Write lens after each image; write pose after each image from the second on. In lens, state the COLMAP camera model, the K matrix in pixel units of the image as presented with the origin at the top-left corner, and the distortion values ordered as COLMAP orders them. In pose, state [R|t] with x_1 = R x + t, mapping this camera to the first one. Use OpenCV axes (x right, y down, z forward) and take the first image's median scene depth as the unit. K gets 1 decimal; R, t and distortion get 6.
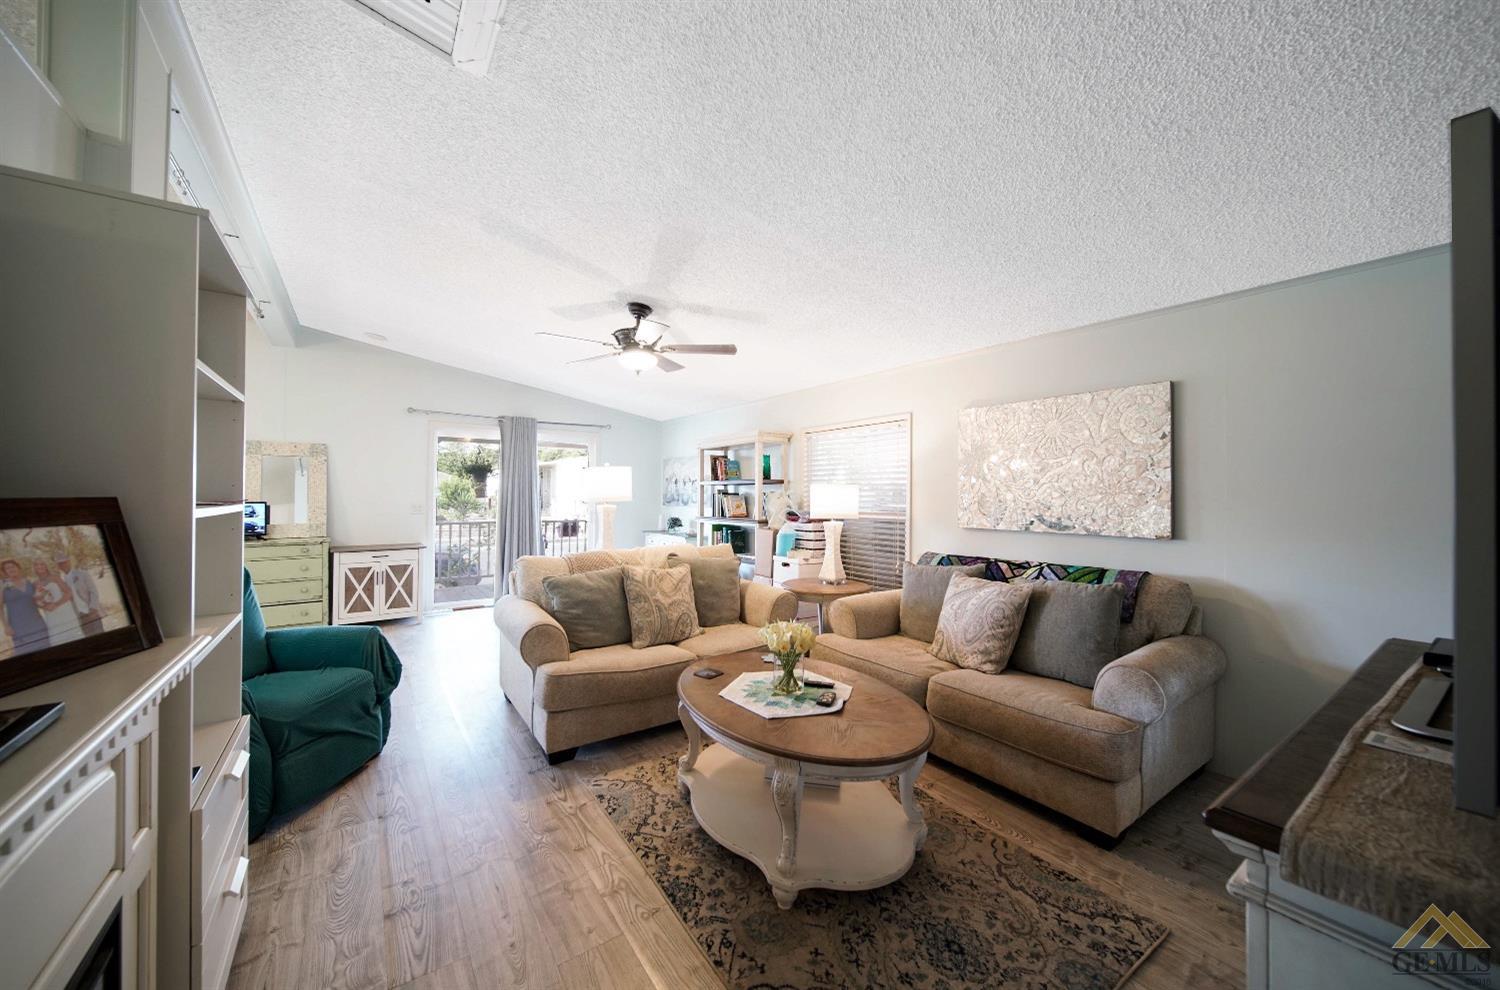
lens RADIAL K [[536.6, 0, 750.0], [0, 536.6, 495.0], [0, 0, 1]] dist [0.001486, -0.000021]
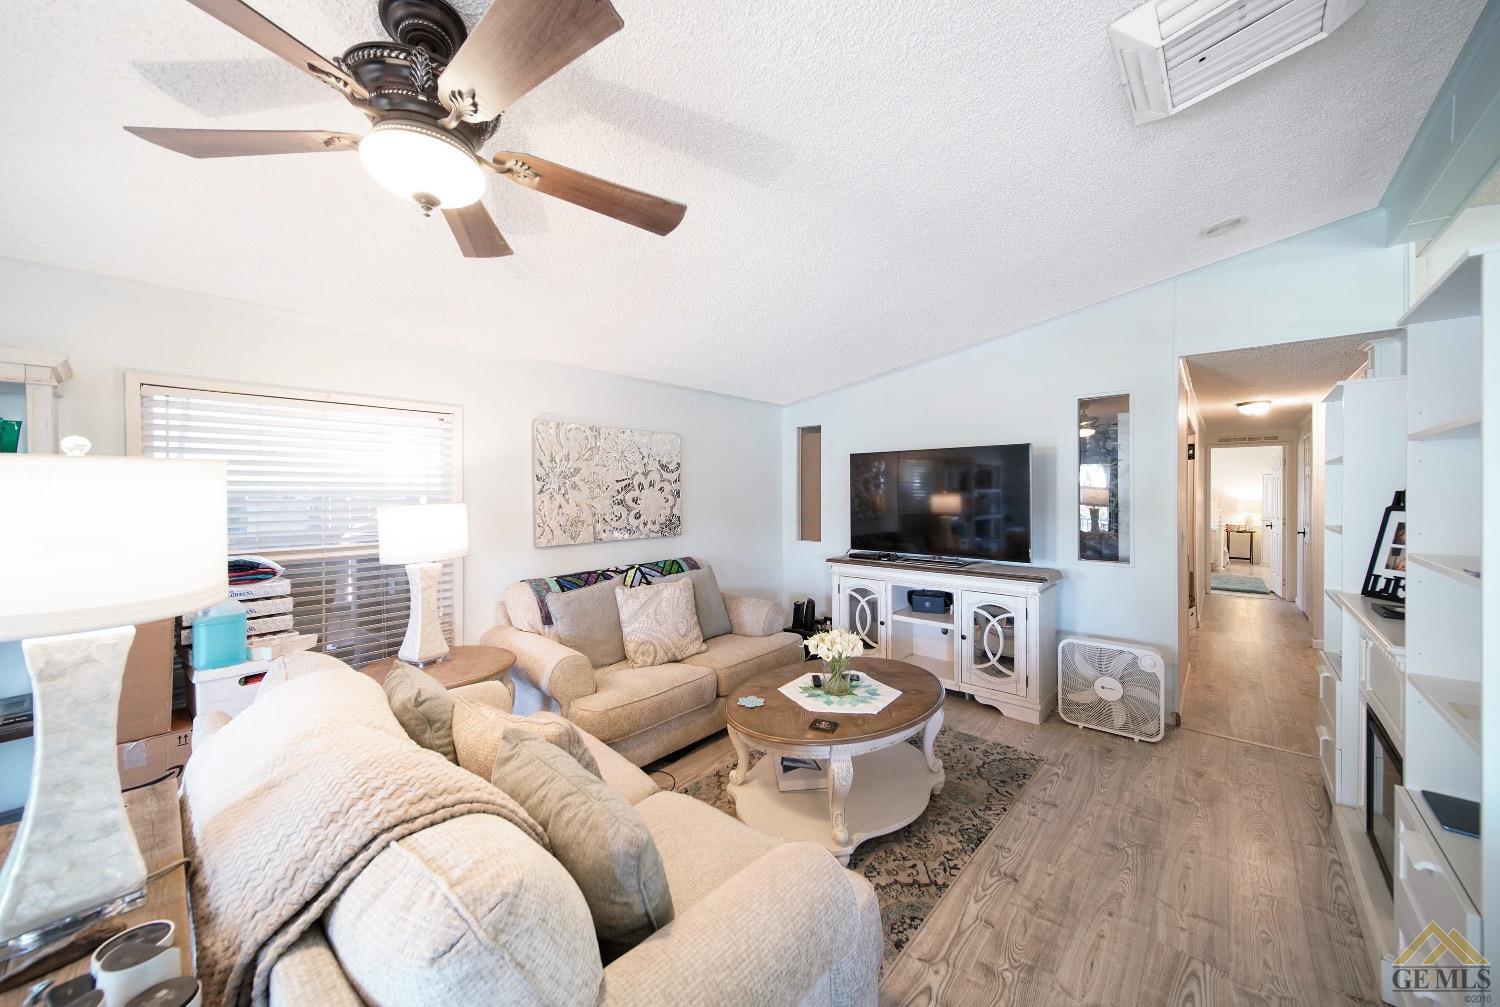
lens RADIAL K [[539.6, 0, 743.9], [0, 539.6, 496.9], [0, 0, 1]] dist [0.000982, -0.000041]
pose [[-0.217022, -0.013549, 0.976073, -1.022047], [0.003828, 0.999884, 0.014730, -0.066080], [-0.976159, 0.006934, -0.216945, 1.475452]]
